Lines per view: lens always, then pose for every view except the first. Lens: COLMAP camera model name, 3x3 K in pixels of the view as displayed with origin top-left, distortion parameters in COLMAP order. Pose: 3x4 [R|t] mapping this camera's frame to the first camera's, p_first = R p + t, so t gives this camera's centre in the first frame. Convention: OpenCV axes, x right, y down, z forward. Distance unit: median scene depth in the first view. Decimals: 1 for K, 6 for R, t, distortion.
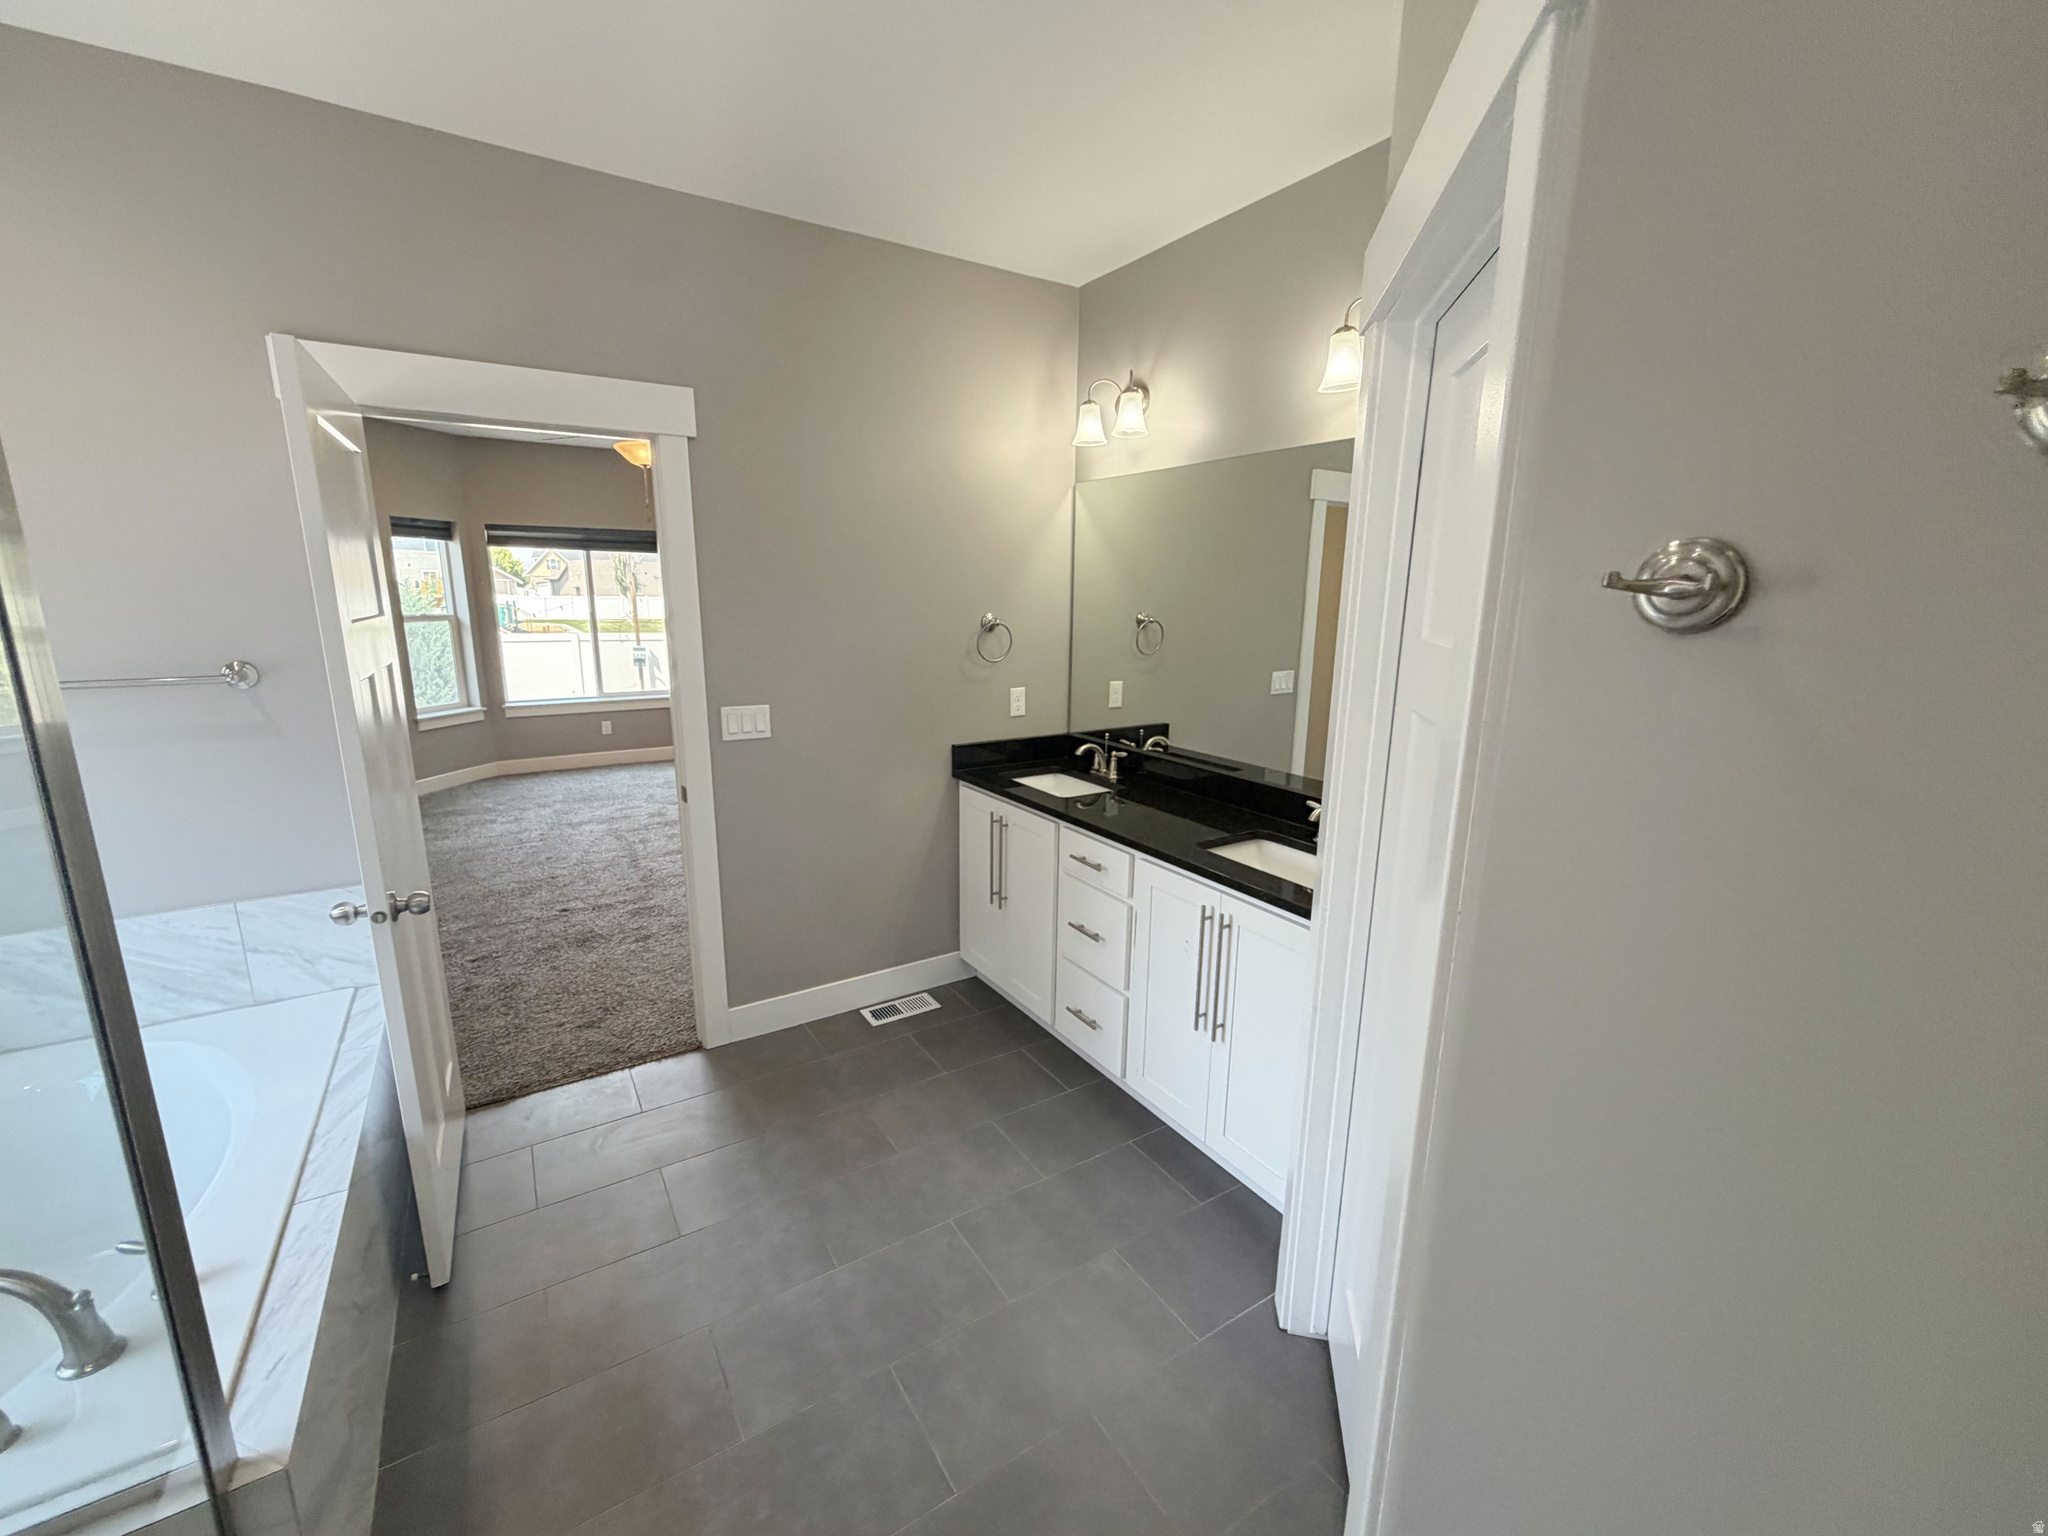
lens RADIAL K [[831.8, 0, 1016.0], [0, 831.8, 763.2], [0, 0, 1]] dist [-0.000210, -0.000213]
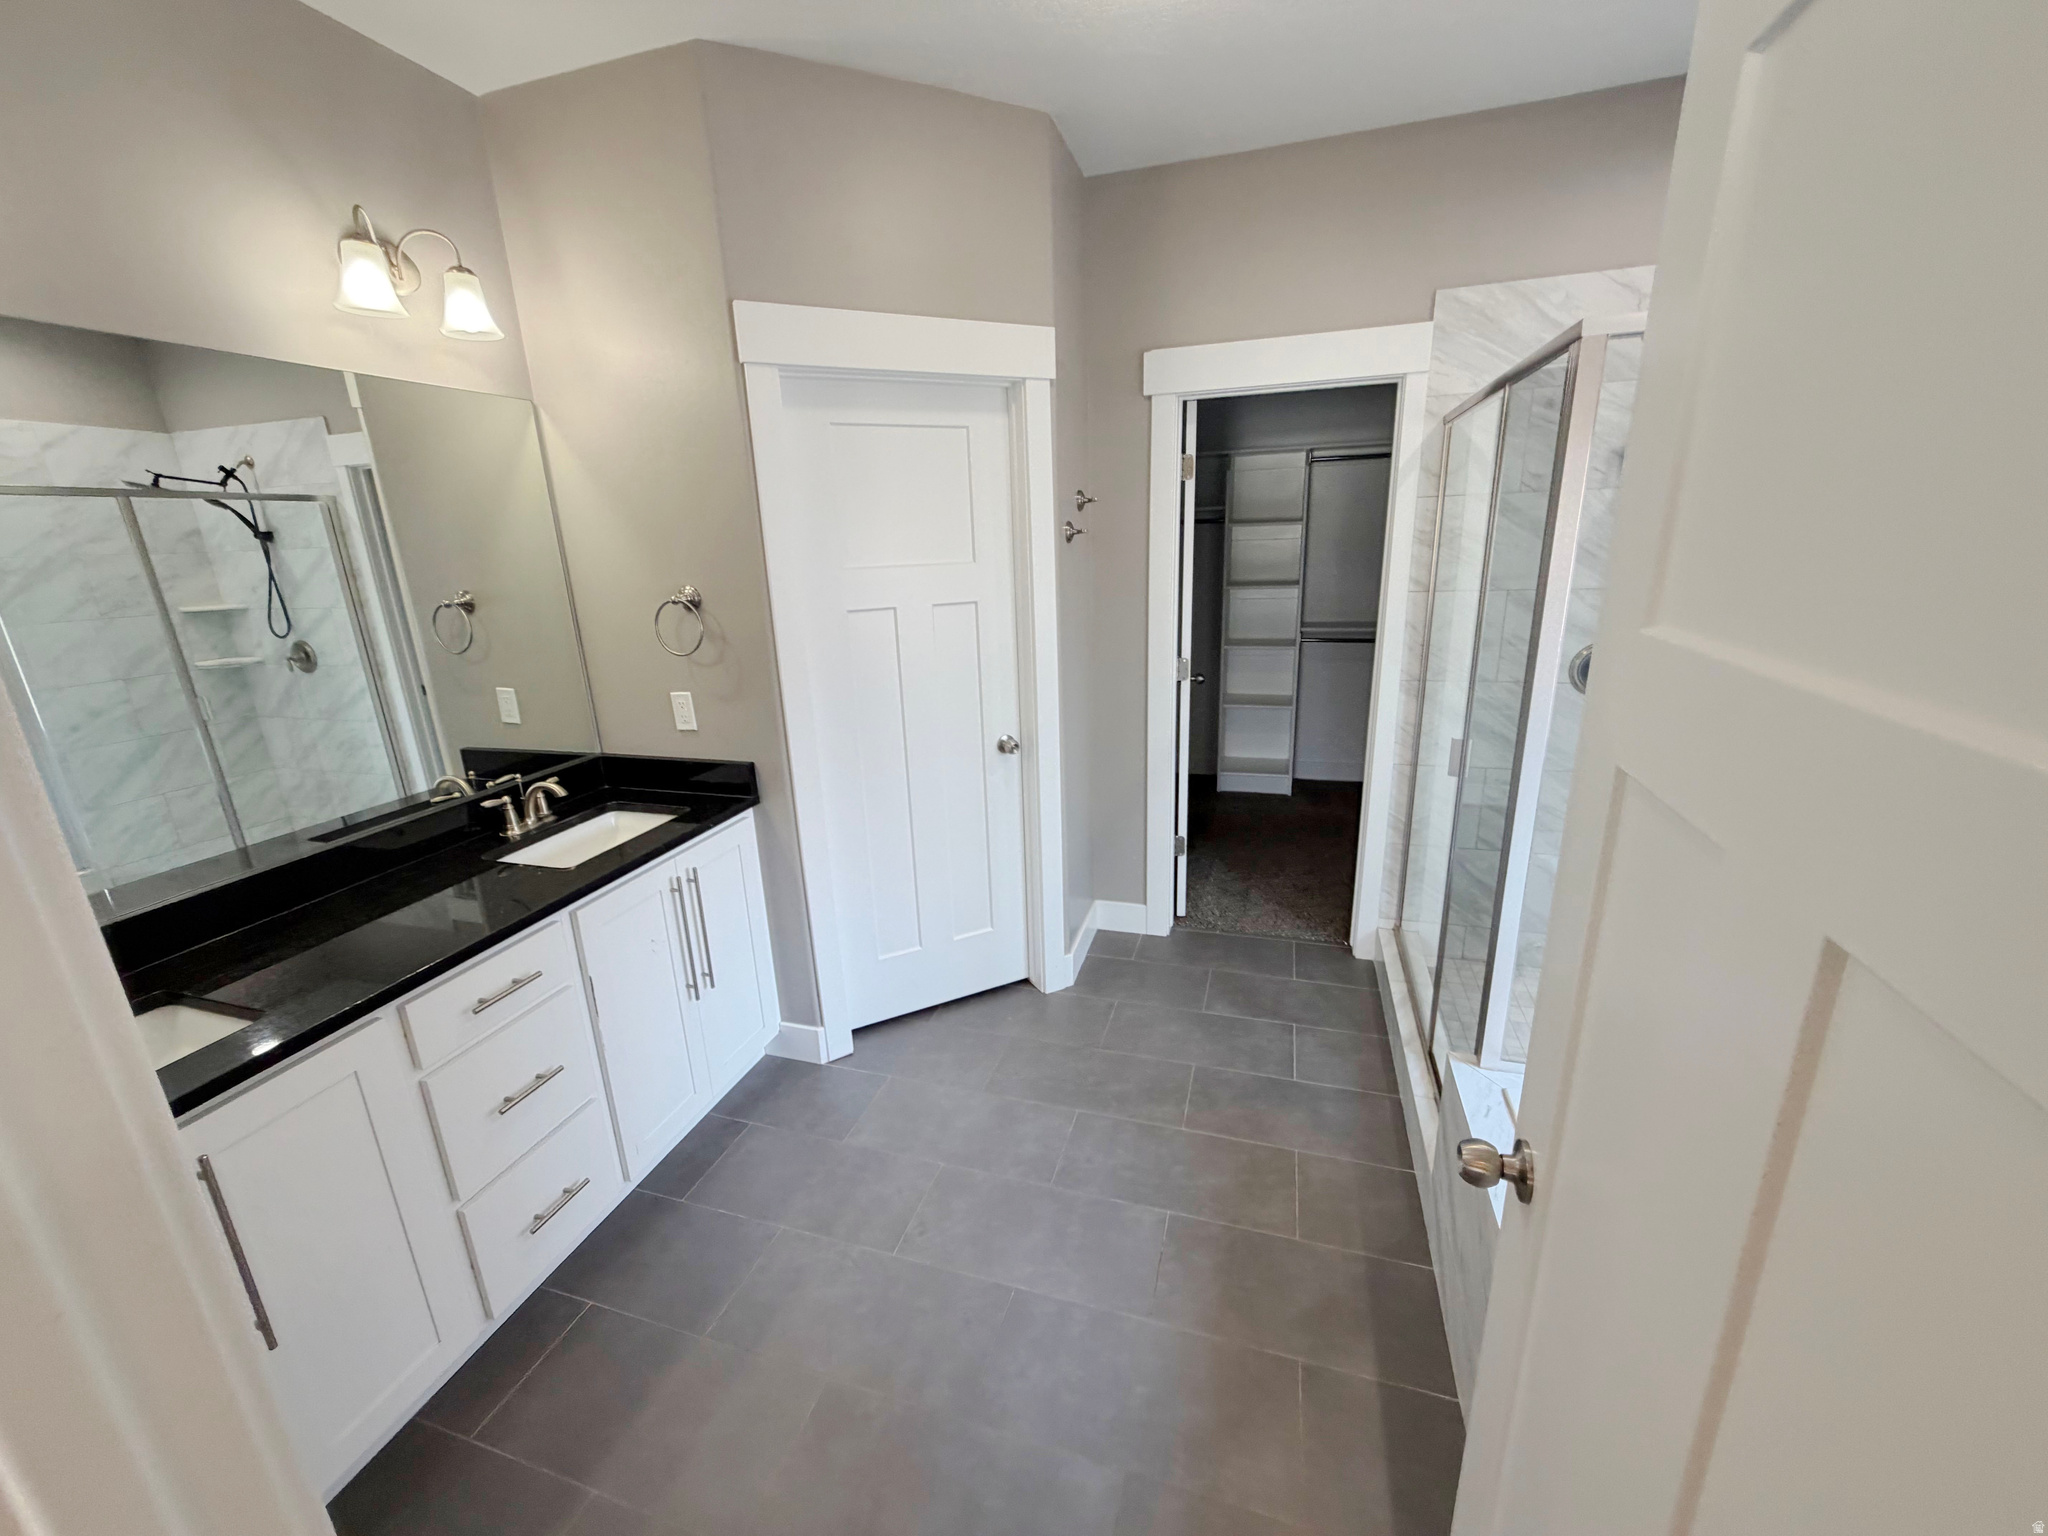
lens RADIAL K [[831.8, 0, 1016.0], [0, 831.8, 763.2], [0, 0, 1]] dist [-0.000210, -0.000213]
pose [[-0.645365, -0.182187, 0.741830, -0.719874], [0.192841, 0.900828, 0.389001, -0.250757], [-0.739132, 0.394103, -0.546229, 1.156312]]
